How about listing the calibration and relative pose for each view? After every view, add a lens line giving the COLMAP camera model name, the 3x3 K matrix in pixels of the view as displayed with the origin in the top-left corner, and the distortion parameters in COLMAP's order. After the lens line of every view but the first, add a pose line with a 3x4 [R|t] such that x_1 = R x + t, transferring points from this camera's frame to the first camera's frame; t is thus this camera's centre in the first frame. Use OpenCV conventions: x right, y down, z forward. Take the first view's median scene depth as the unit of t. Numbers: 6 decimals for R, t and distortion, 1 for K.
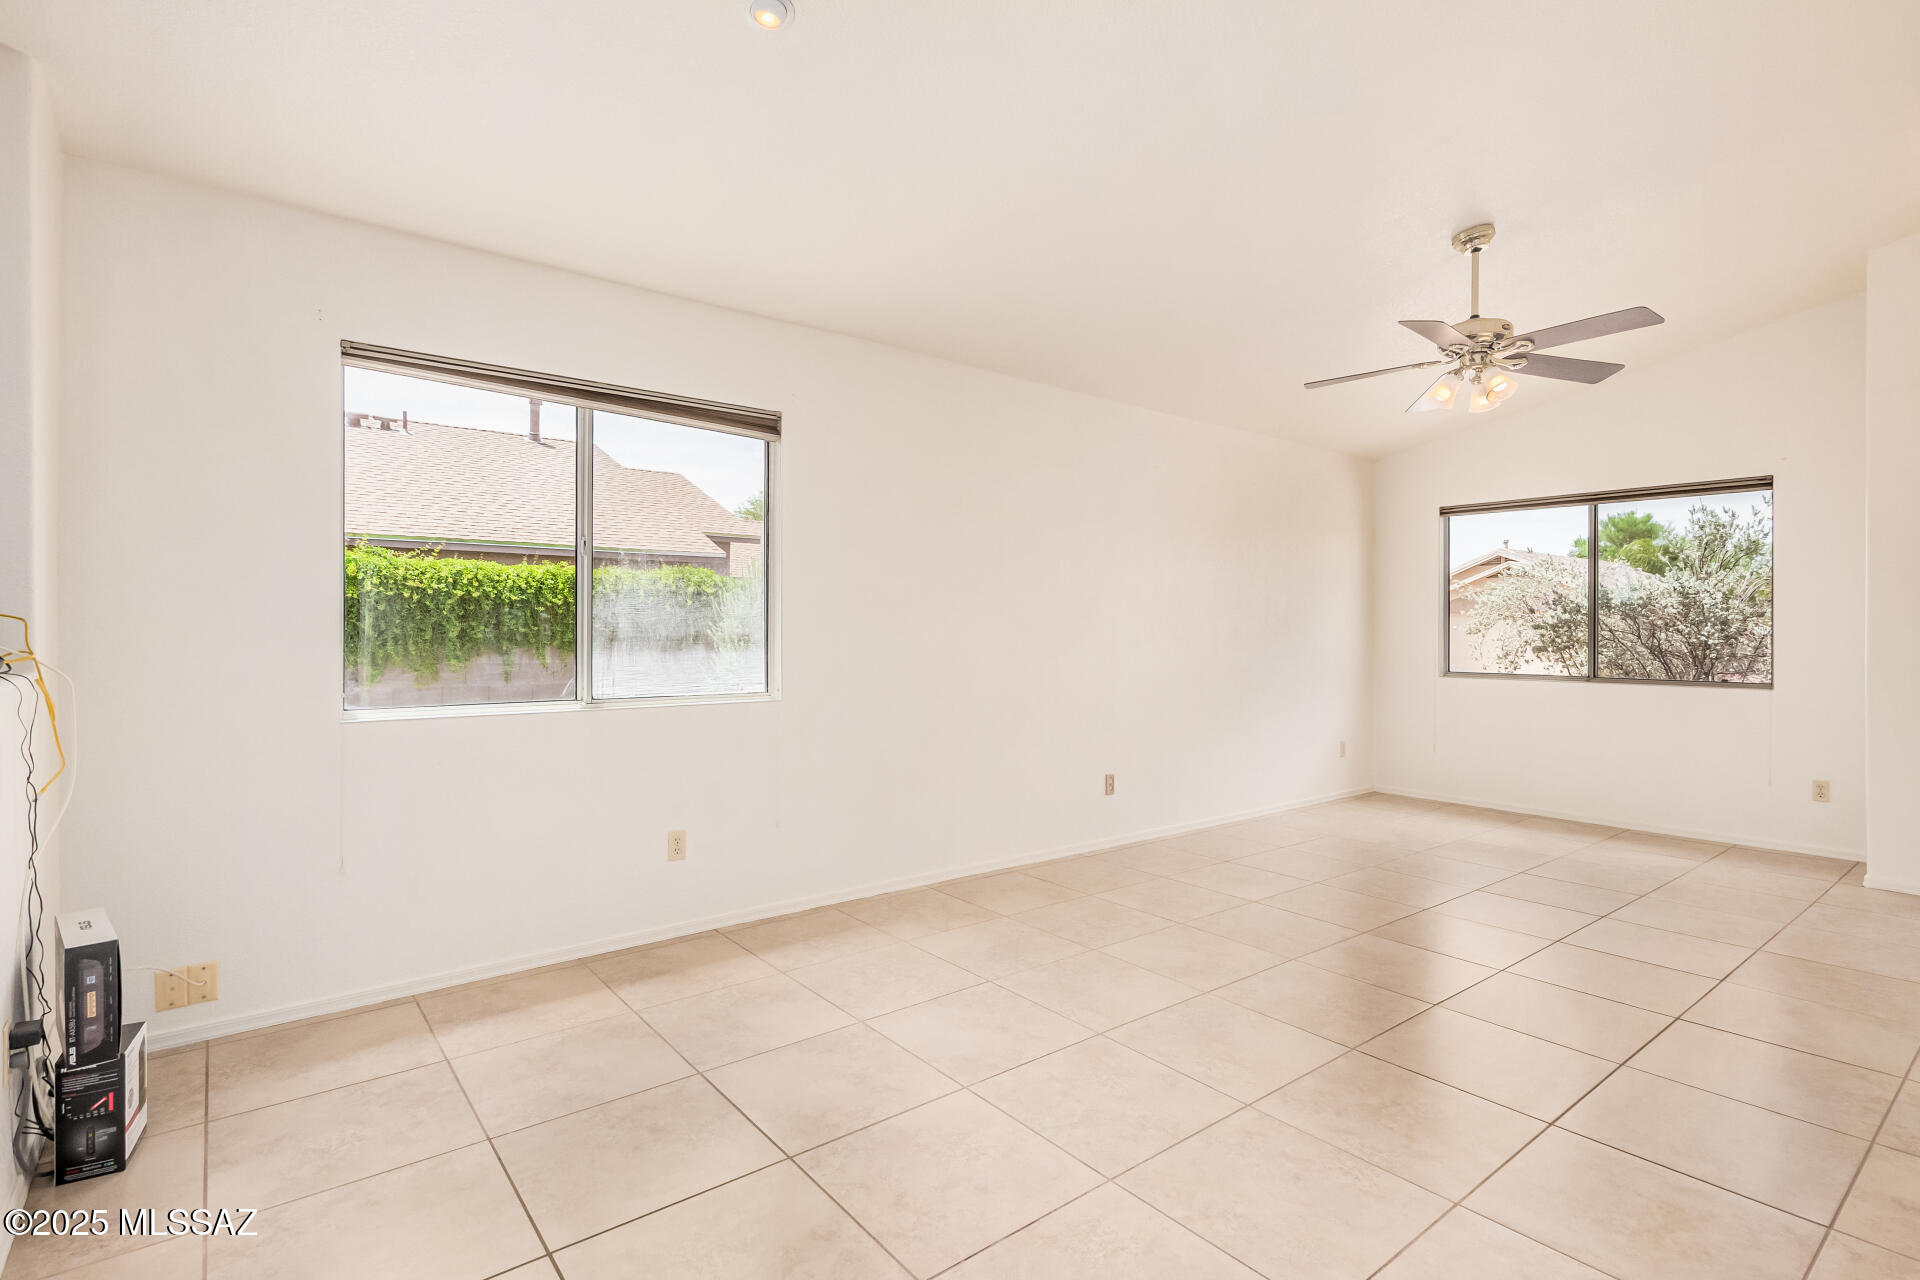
lens RADIAL K [[936.1, 0, 995.0], [0, 936.1, 641.4], [0, 0, 1]] dist [-0.000224, -0.001679]
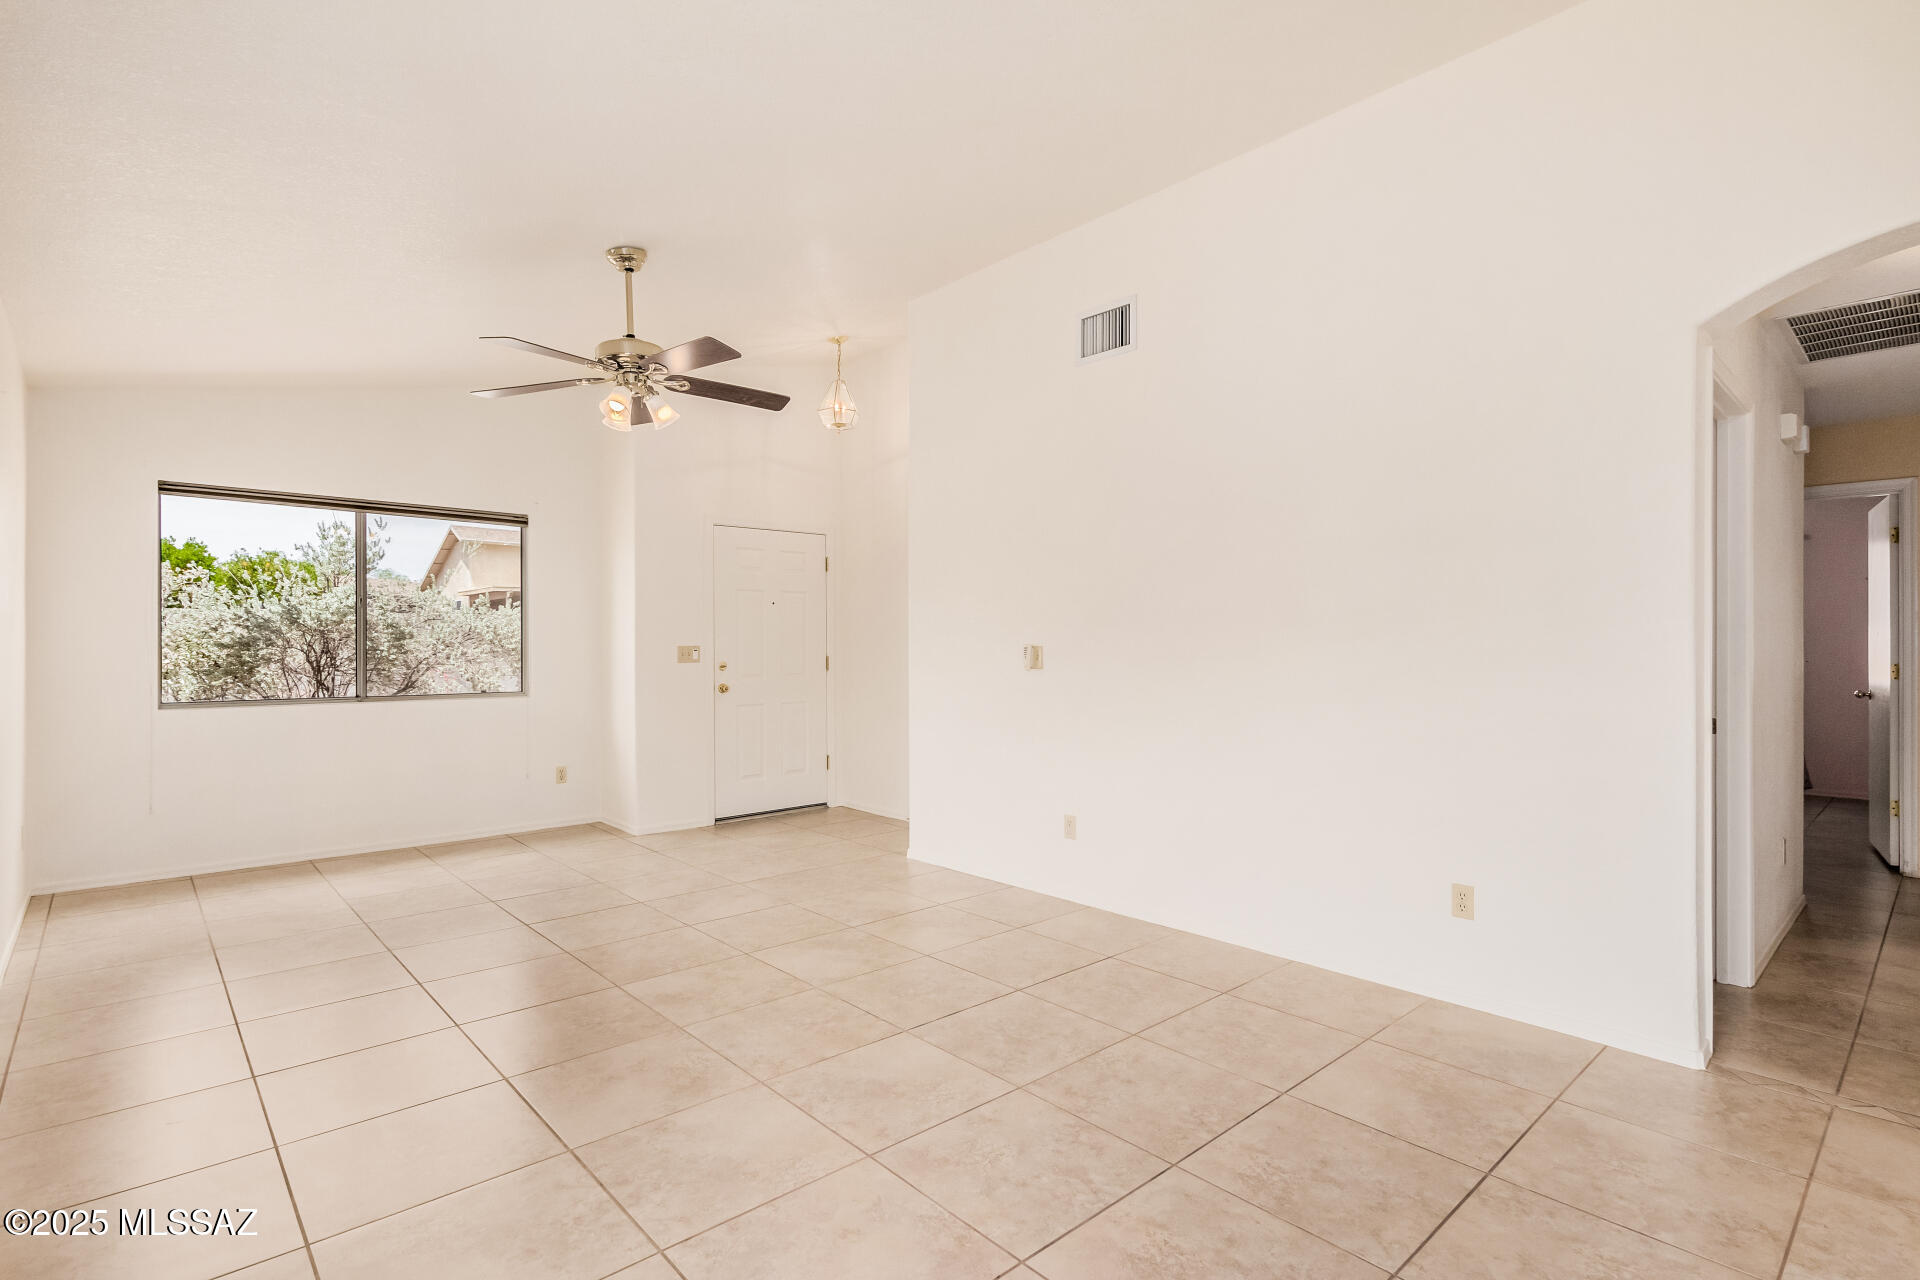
lens RADIAL K [[925.4, 0, 960.0], [0, 925.4, 640.0], [0, 0, 1]] dist [0.000743, -0.000007]
pose [[-0.041284, 0.000117, 0.999147, -0.497085], [0.020608, 0.999787, 0.000734, -0.013137], [-0.998935, 0.020621, -0.041277, 0.693748]]
